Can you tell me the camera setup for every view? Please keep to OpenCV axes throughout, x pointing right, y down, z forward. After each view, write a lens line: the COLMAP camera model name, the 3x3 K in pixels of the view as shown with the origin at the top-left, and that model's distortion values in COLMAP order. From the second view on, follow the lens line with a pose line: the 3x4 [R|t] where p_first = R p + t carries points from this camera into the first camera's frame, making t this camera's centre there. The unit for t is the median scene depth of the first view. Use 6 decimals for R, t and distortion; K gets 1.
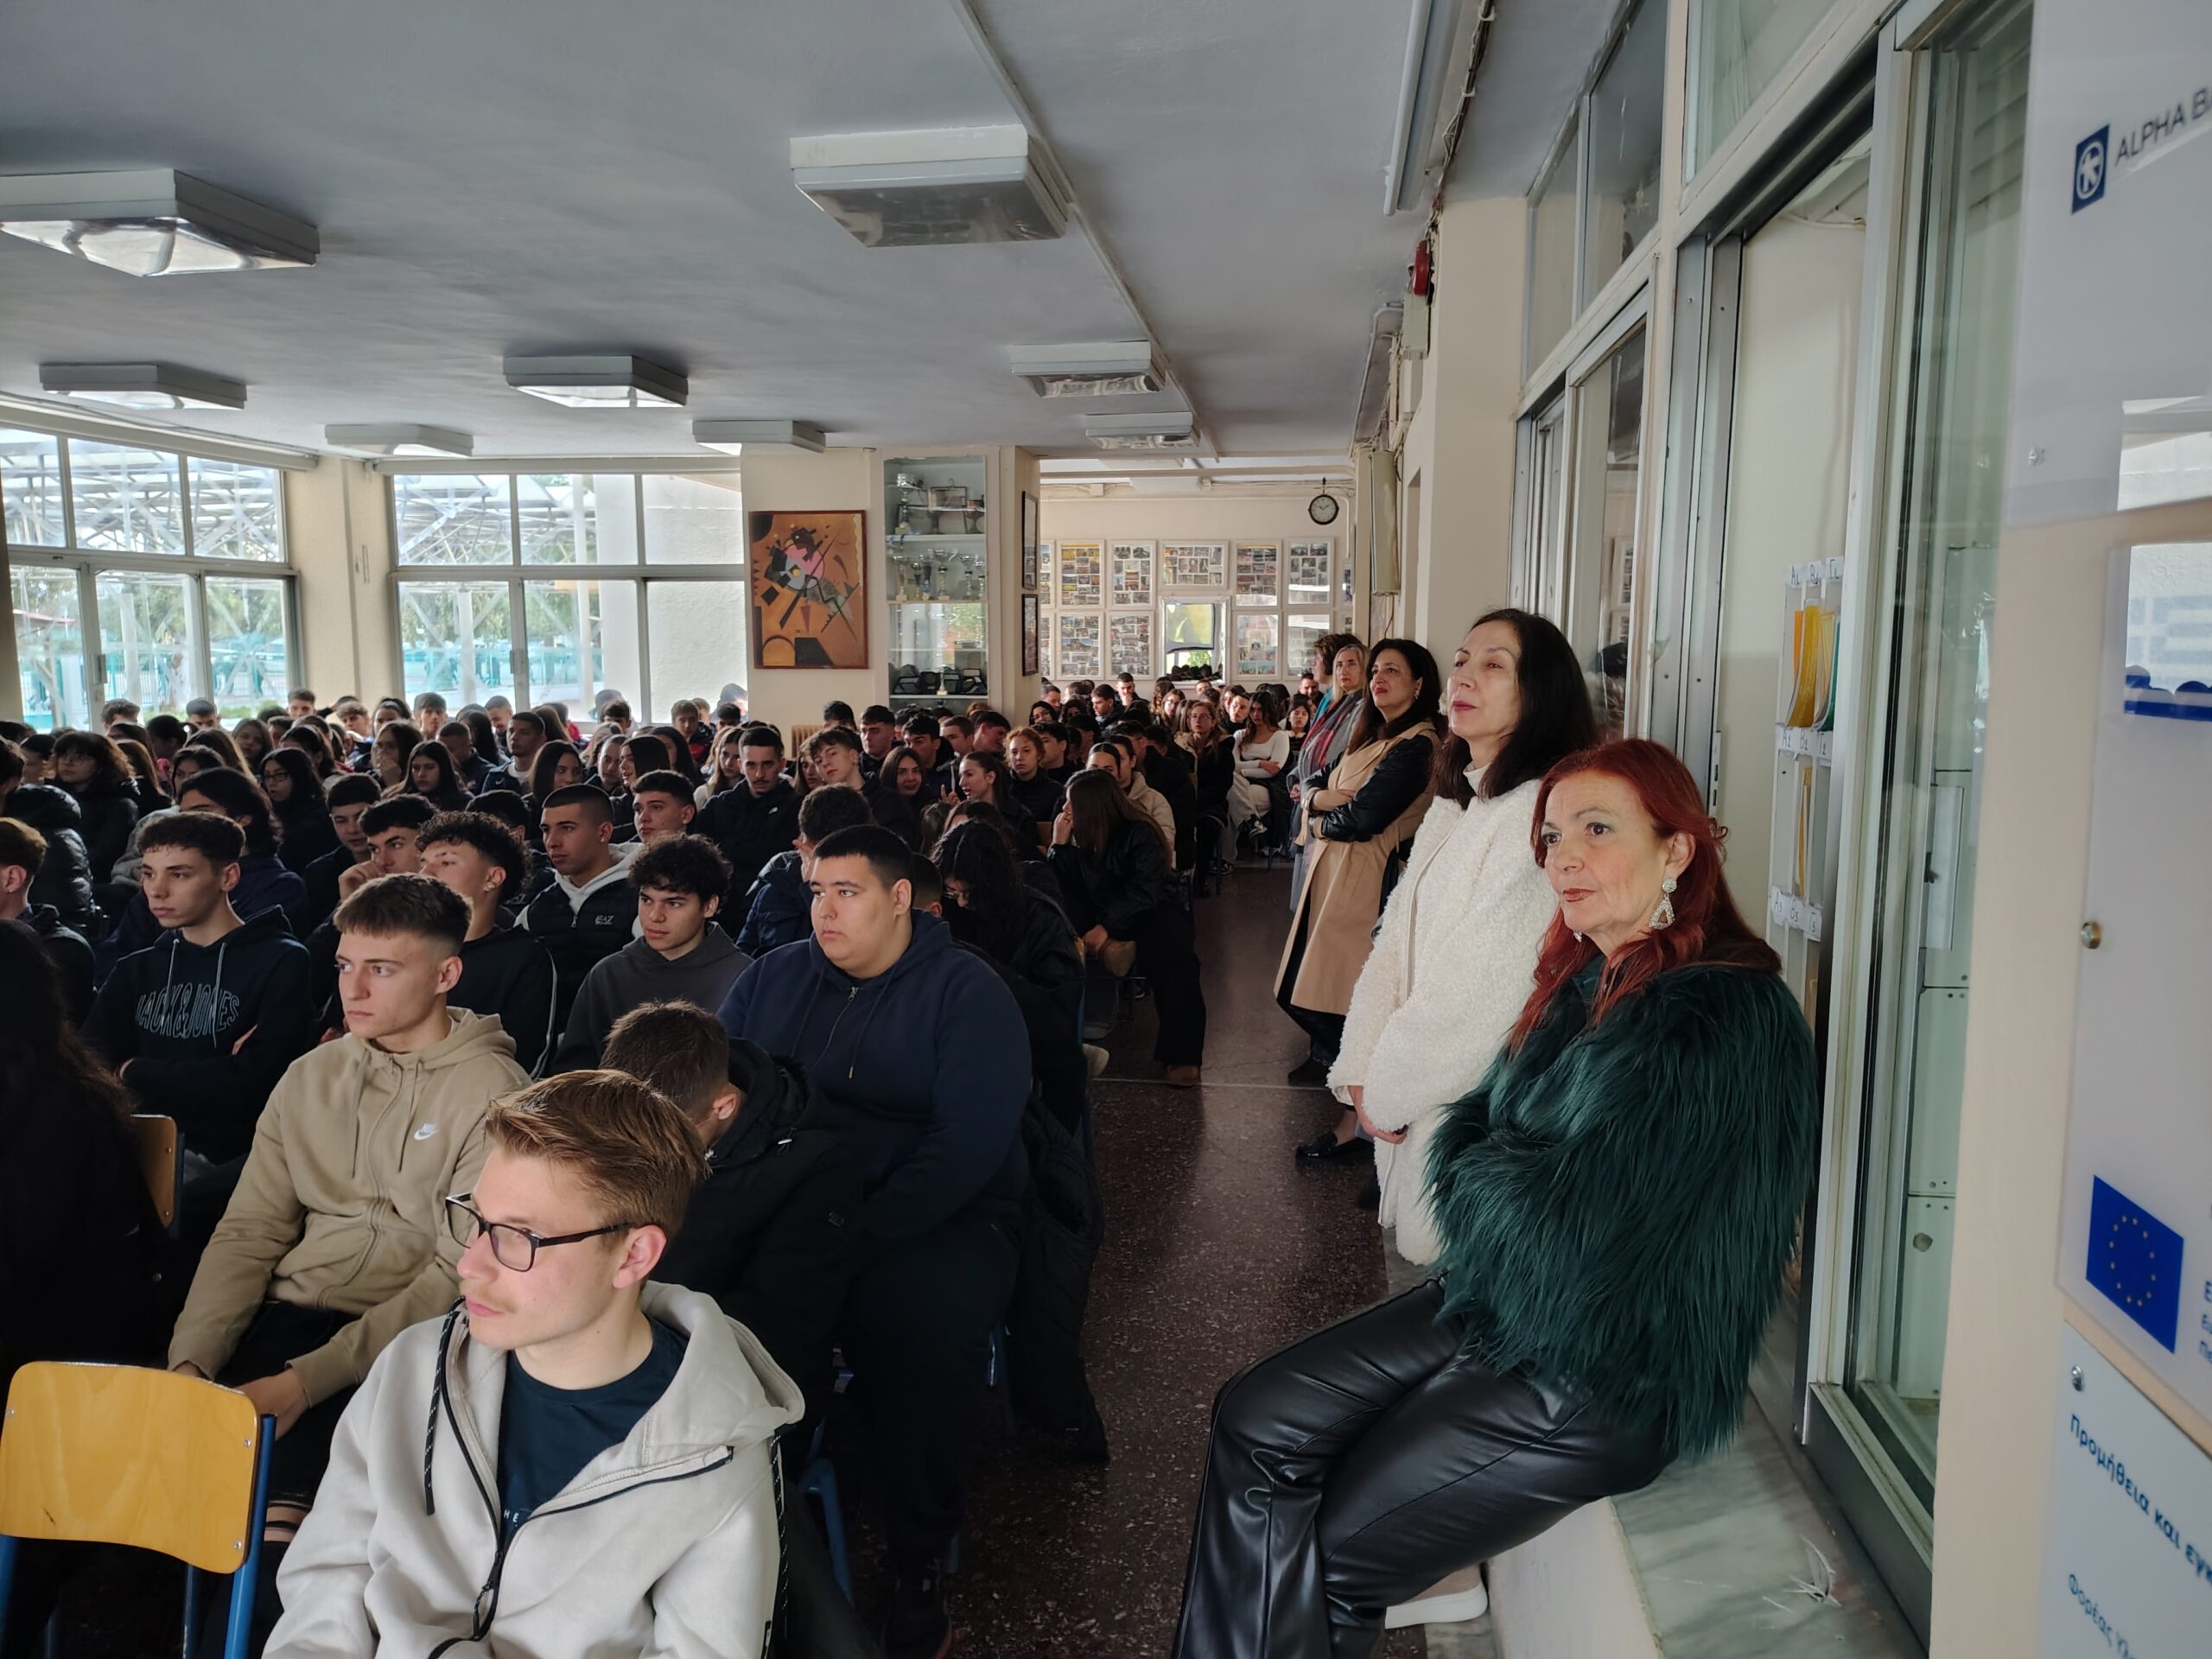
lens RADIAL K [[1514.9, 0, 1077.8], [0, 1514.9, 814.2], [0, 0, 1]] dist [0.069501, -0.096785]
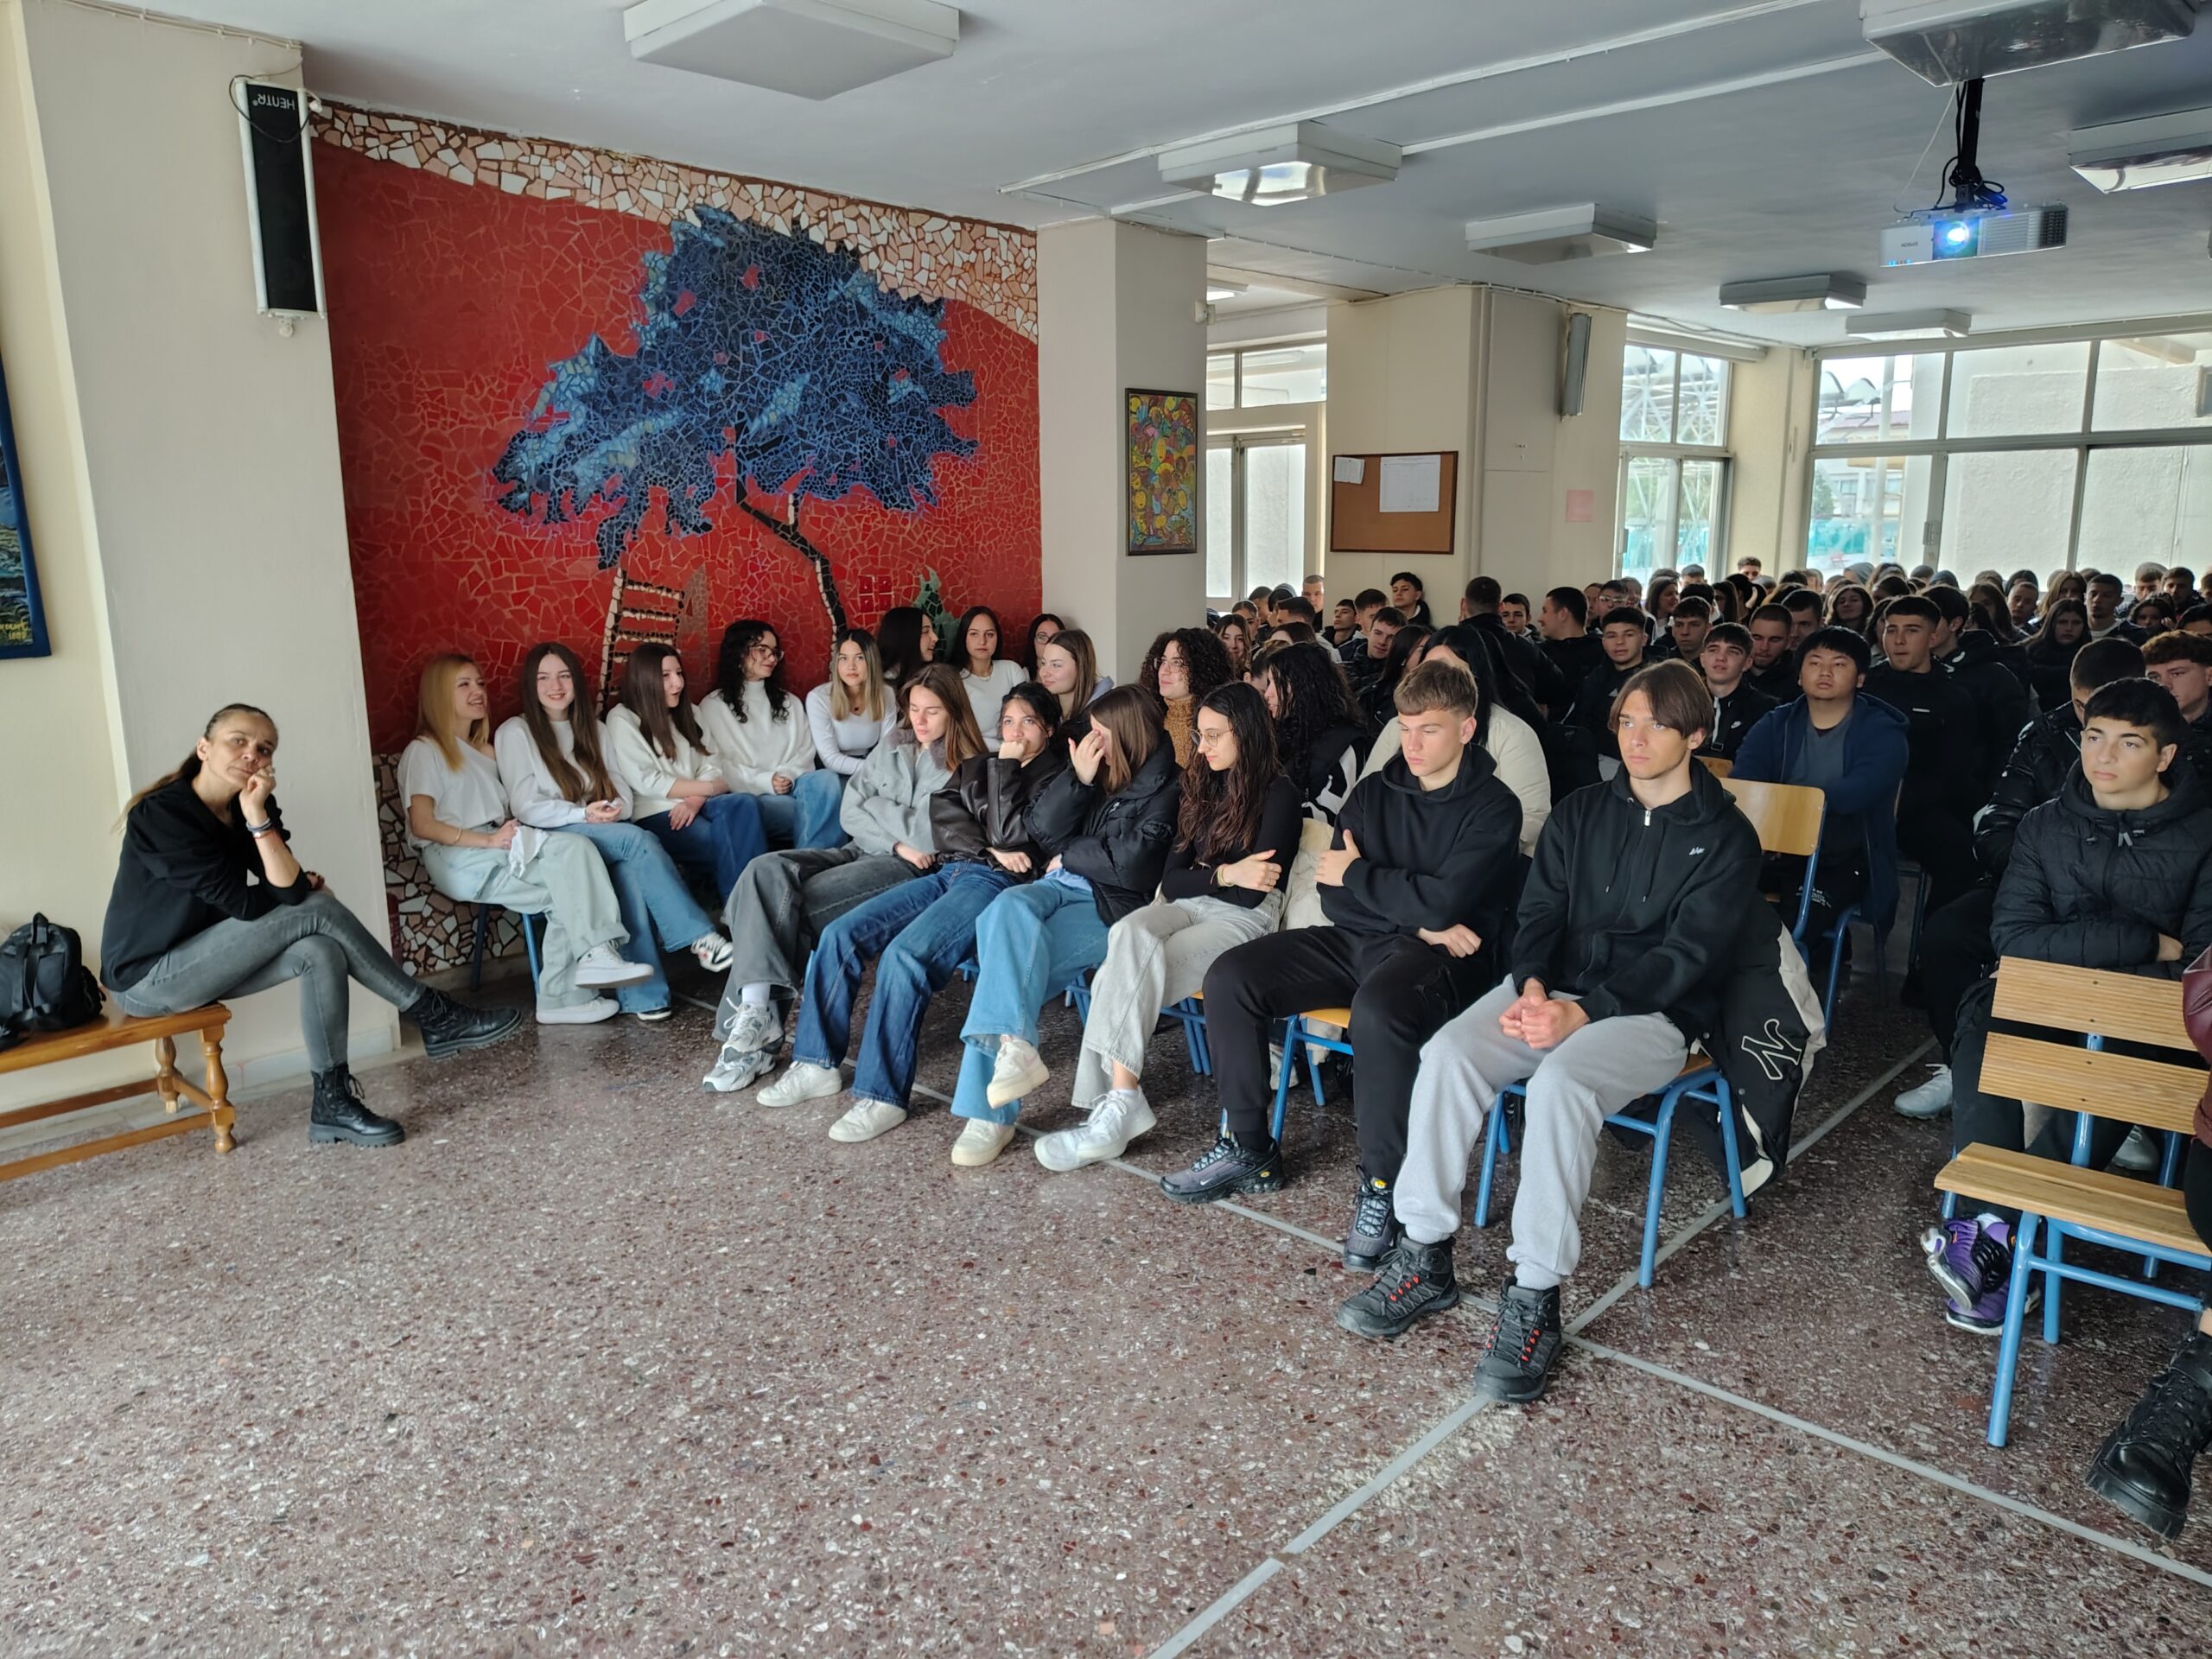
lens RADIAL K [[1507.4, 0, 1106.7], [0, 1507.4, 824.2], [0, 0, 1]] dist [0.030342, -0.029580]
pose [[0.818434, 0.098817, -0.566040, -0.266271], [-0.052695, 0.993858, 0.097312, 0.033670], [0.572179, -0.049816, 0.818614, -0.227006]]
